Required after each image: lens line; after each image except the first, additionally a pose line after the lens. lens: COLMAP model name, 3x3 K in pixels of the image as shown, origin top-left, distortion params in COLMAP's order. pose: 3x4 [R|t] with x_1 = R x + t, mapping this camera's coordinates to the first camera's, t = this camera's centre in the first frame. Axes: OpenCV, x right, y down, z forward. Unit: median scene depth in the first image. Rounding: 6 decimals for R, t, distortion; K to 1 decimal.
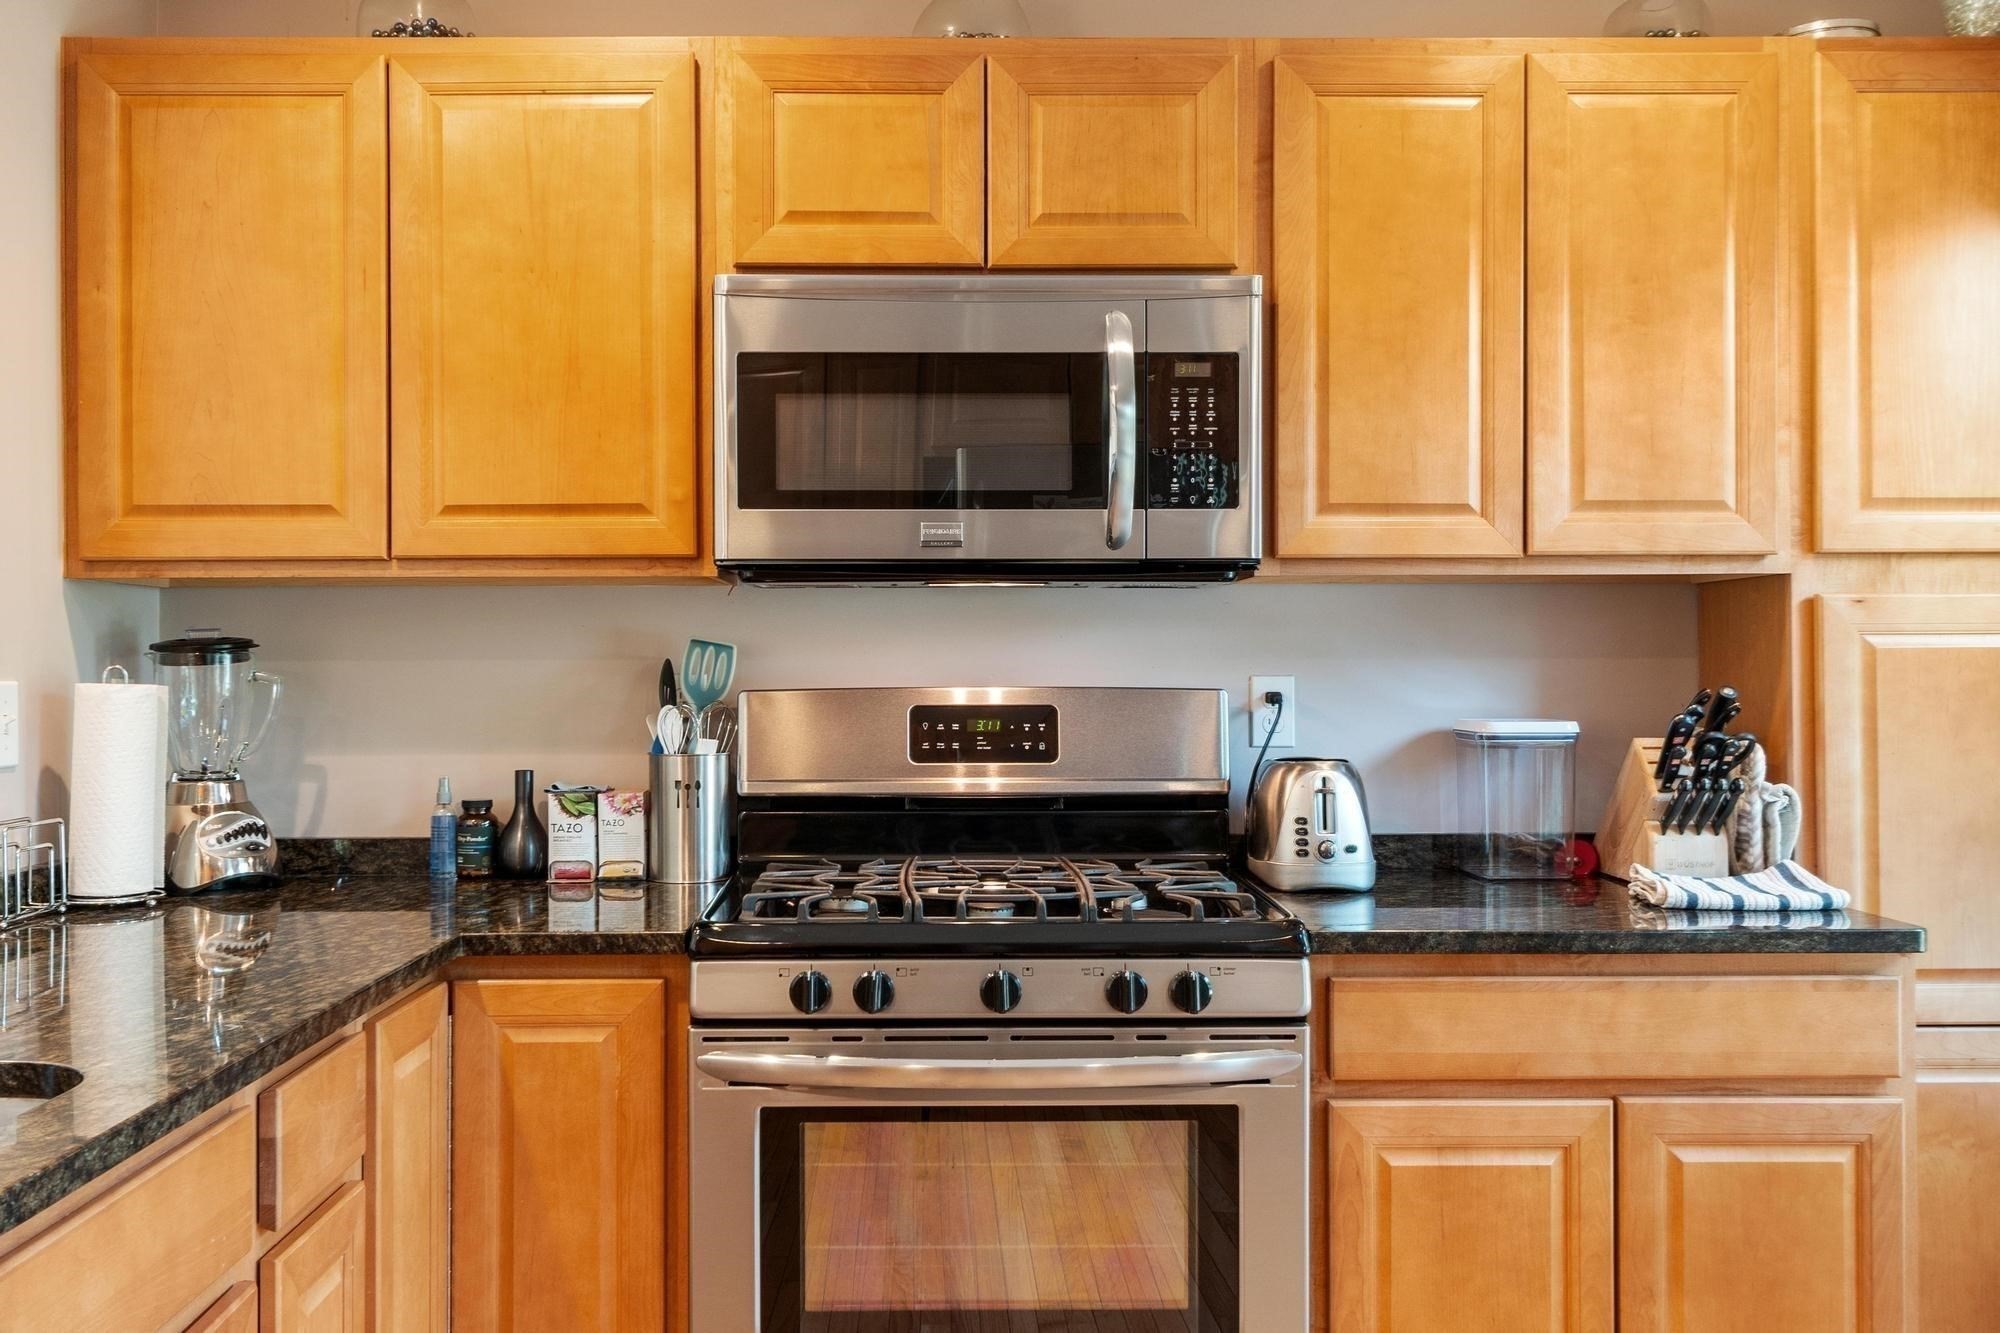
lens RADIAL K [[1757.1, 0, 943.2], [0, 1757.1, 646.1], [0, 0, 1]] dist [0.019269, -0.018376]
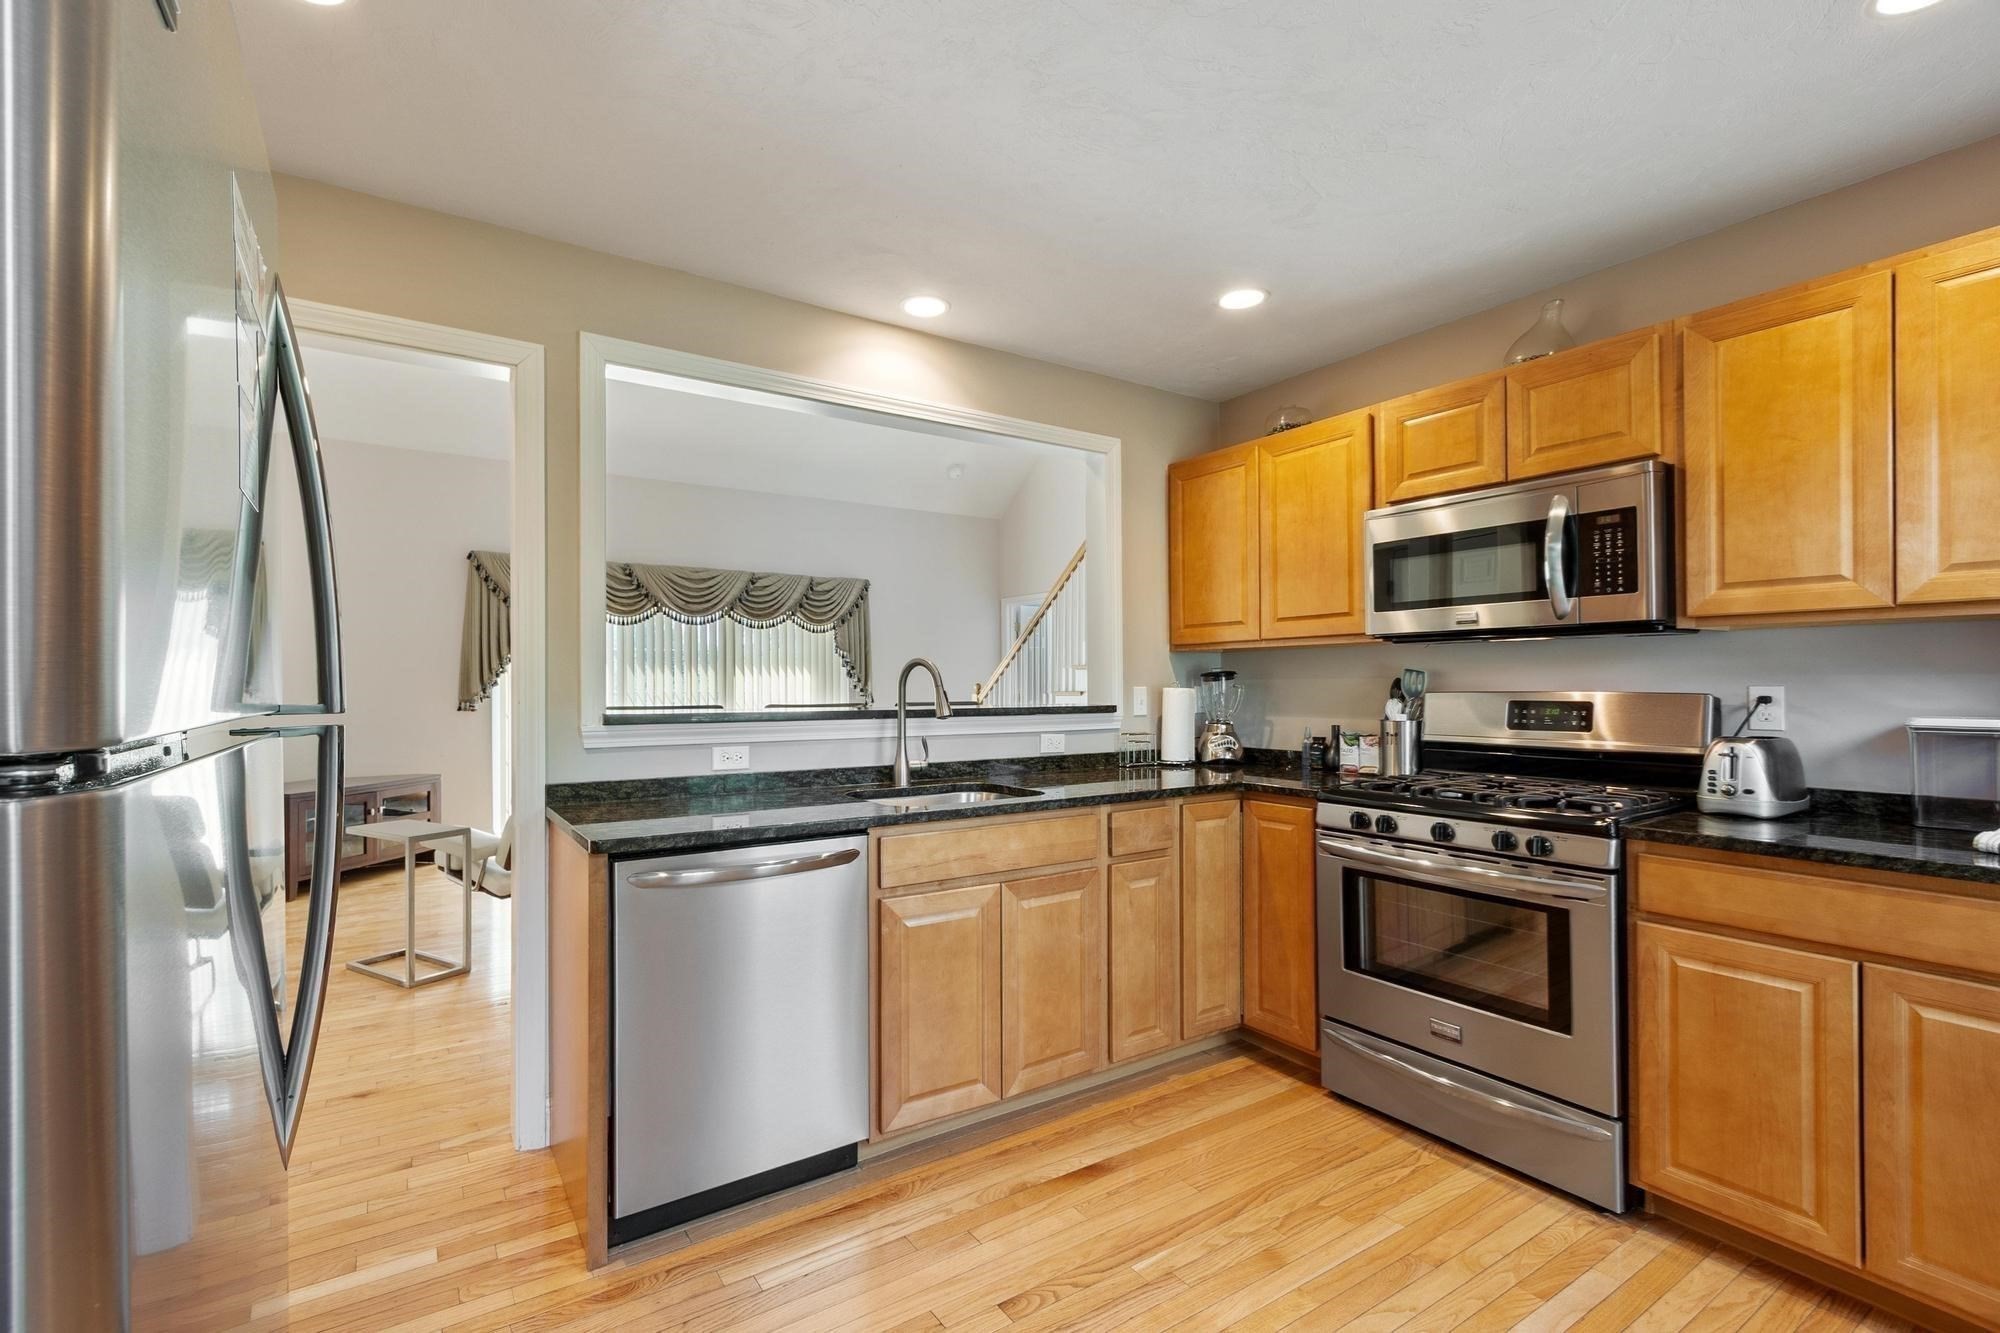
lens RADIAL K [[886.5, 0, 944.7], [0, 886.5, 666.4], [0, 0, 1]] dist [0.002435, 0.000164]
pose [[0.518422, -0.016675, -0.854962, 0.558290], [0.013683, 0.999844, -0.011204, -0.002634], [0.855015, -0.005890, 0.518569, -0.072684]]
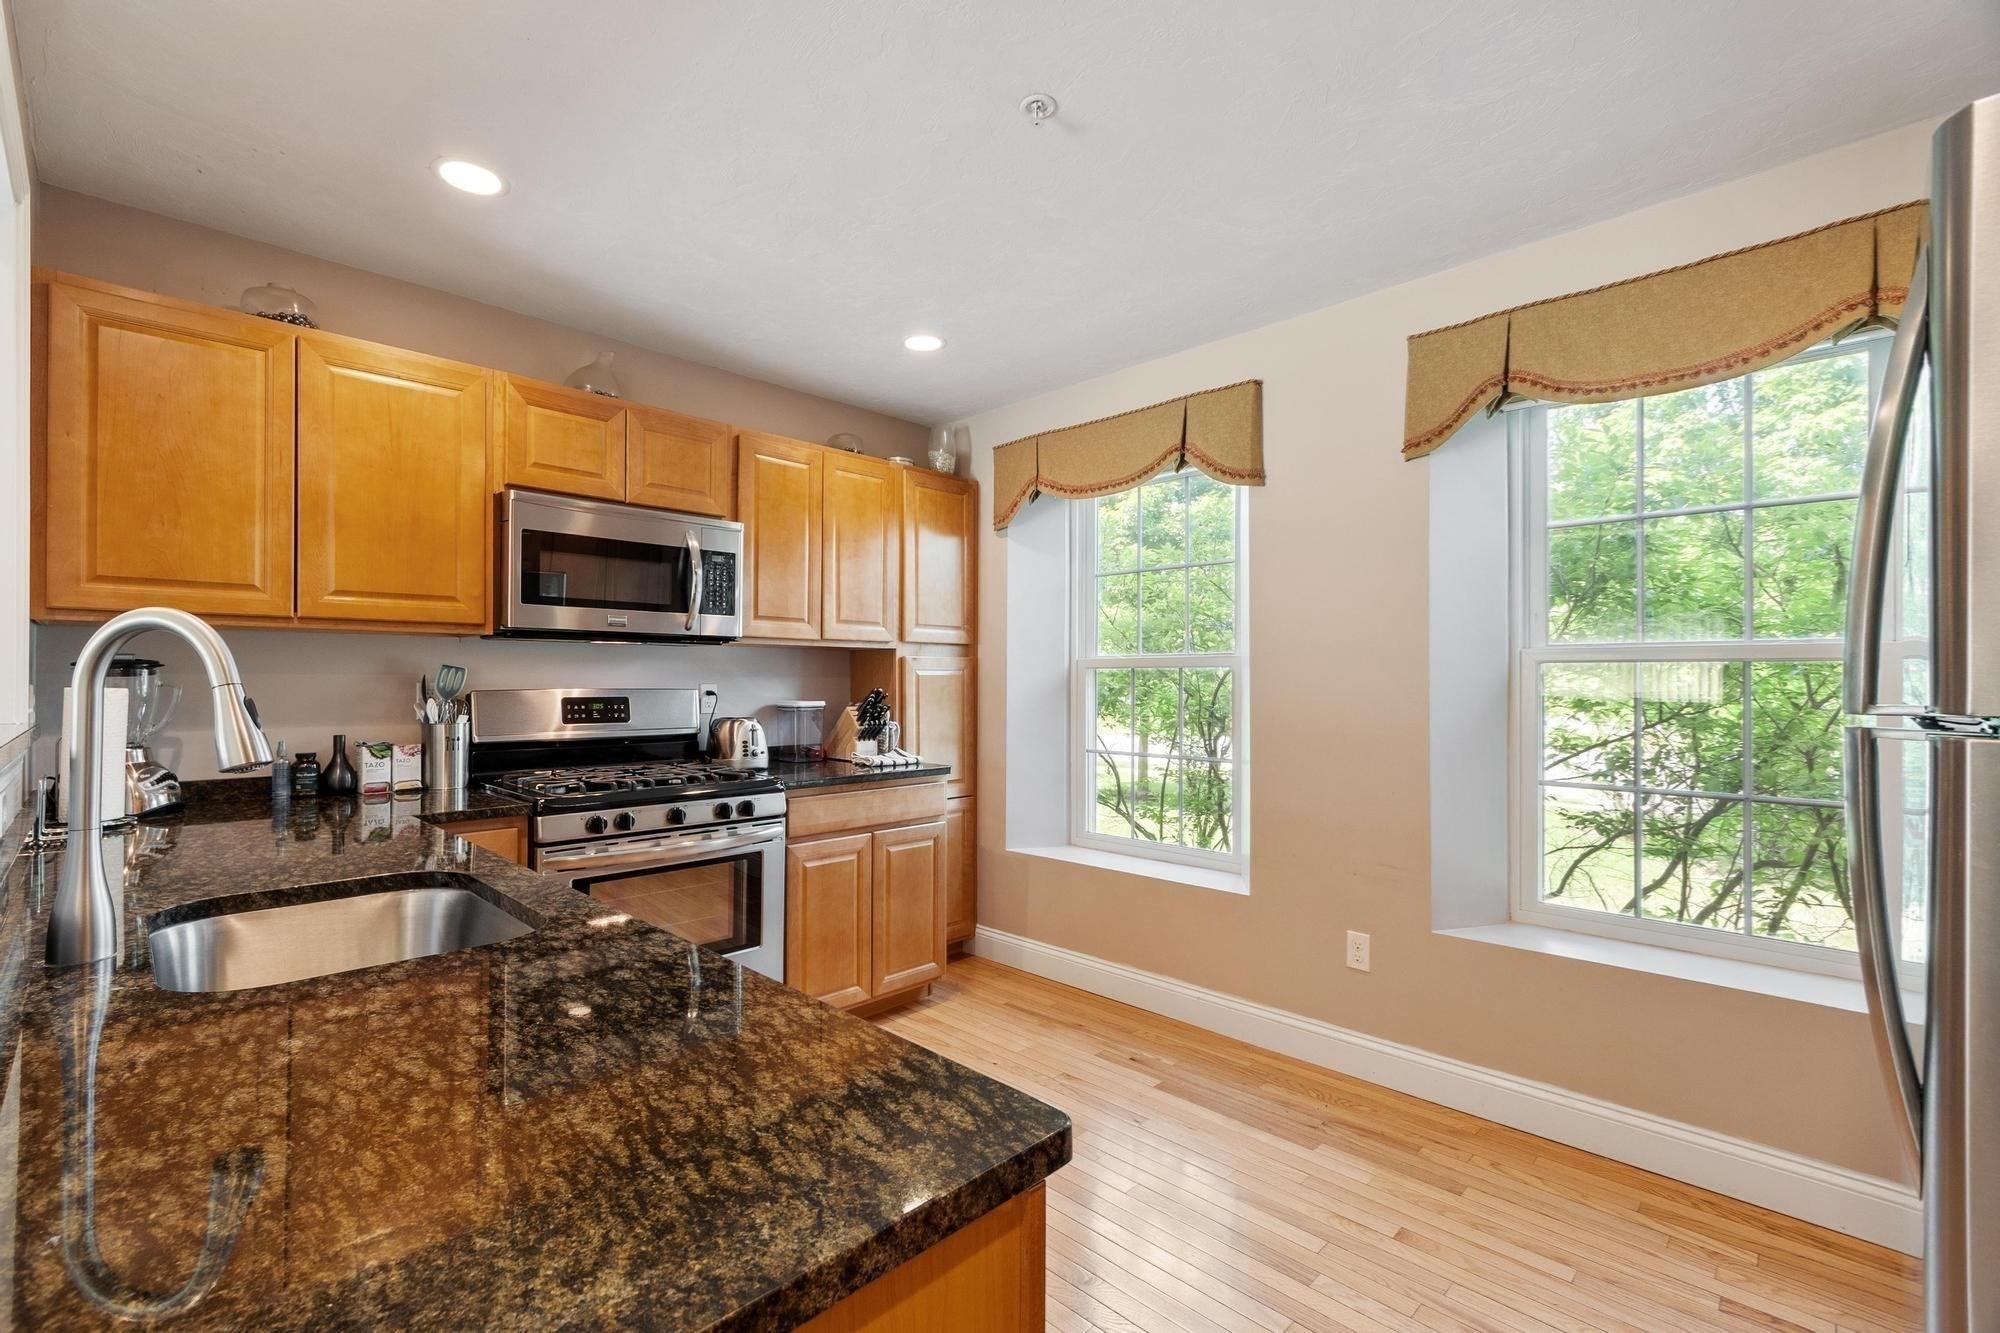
lens RADIAL K [[875.2, 0, 957.1], [0, 875.2, 660.8], [0, 0, 1]] dist [0.000681, -0.000742]
pose [[0.721672, 0.019377, 0.691963, -0.444096], [-0.012720, 0.999811, -0.014732, -0.001248], [-0.692118, 0.001830, 0.721782, -0.103671]]
